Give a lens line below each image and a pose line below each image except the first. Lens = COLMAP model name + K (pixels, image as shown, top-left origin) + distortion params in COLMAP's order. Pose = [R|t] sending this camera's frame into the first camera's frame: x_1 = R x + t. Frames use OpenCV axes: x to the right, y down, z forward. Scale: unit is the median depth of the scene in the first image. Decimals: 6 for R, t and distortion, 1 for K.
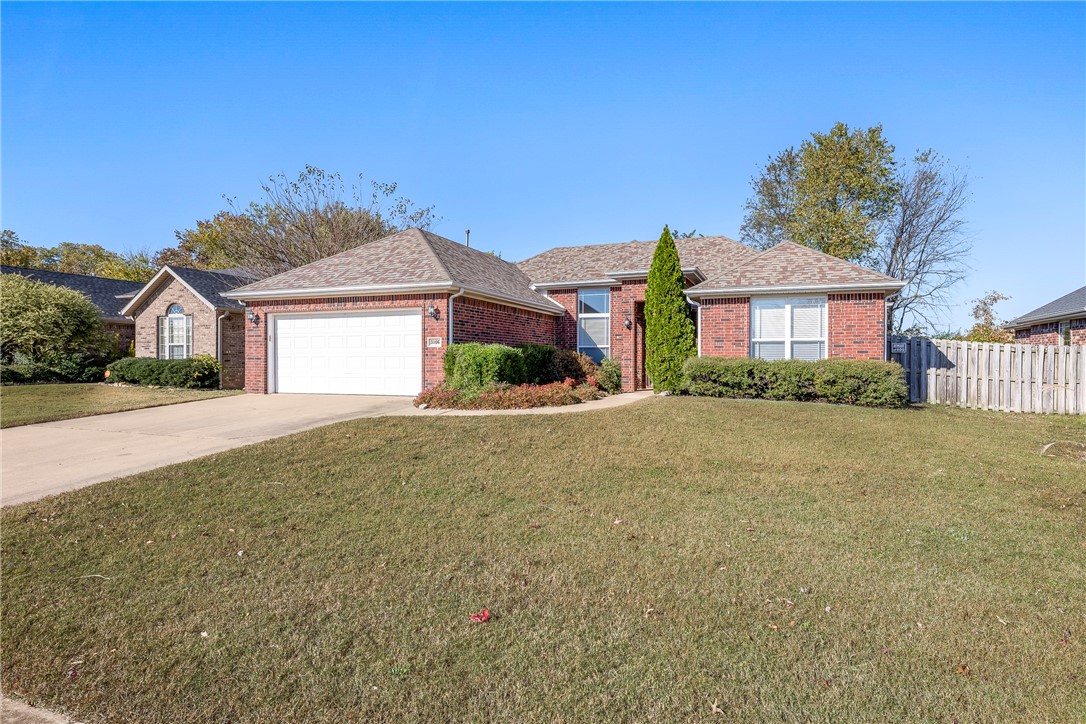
lens RADIAL K [[550.0, 0, 548.3], [0, 550.0, 358.5], [0, 0, 1]] dist [0.006551, 0.001564]
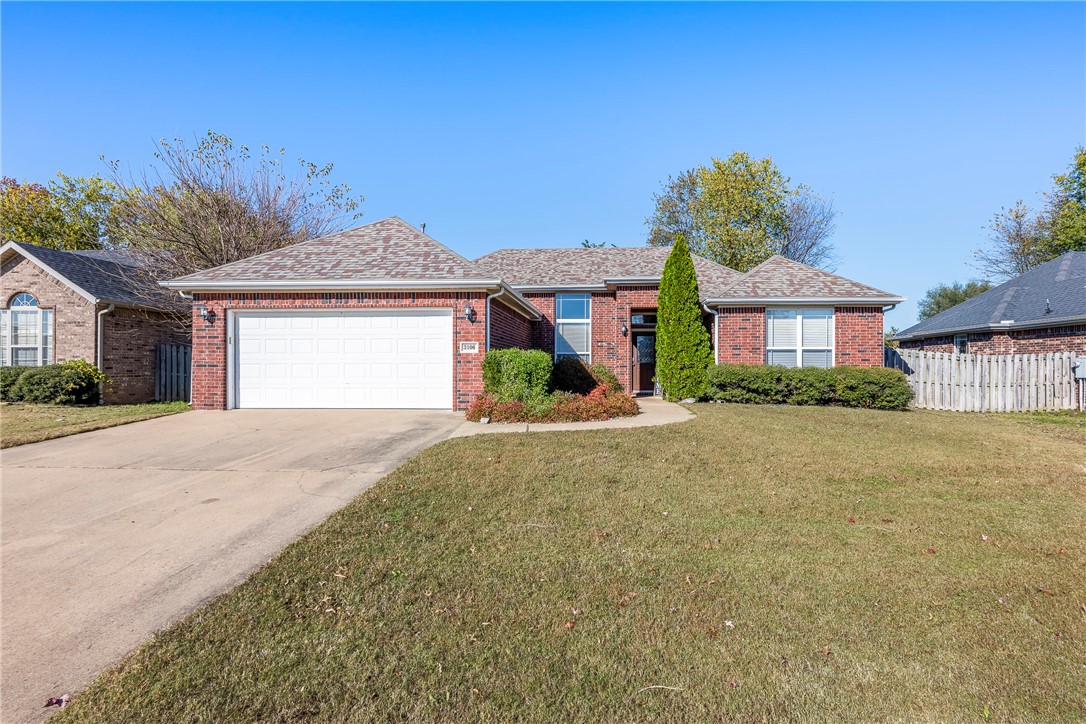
lens RADIAL K [[550.0, 0, 542.8], [0, 550.0, 362.0], [0, 0, 1]] dist [0.006551, 0.001564]
pose [[0.959017, 0.001832, 0.283342, -0.318360], [-0.000660, 0.999991, -0.004232, -0.002391], [-0.283347, 0.003871, 0.959010, 0.110448]]
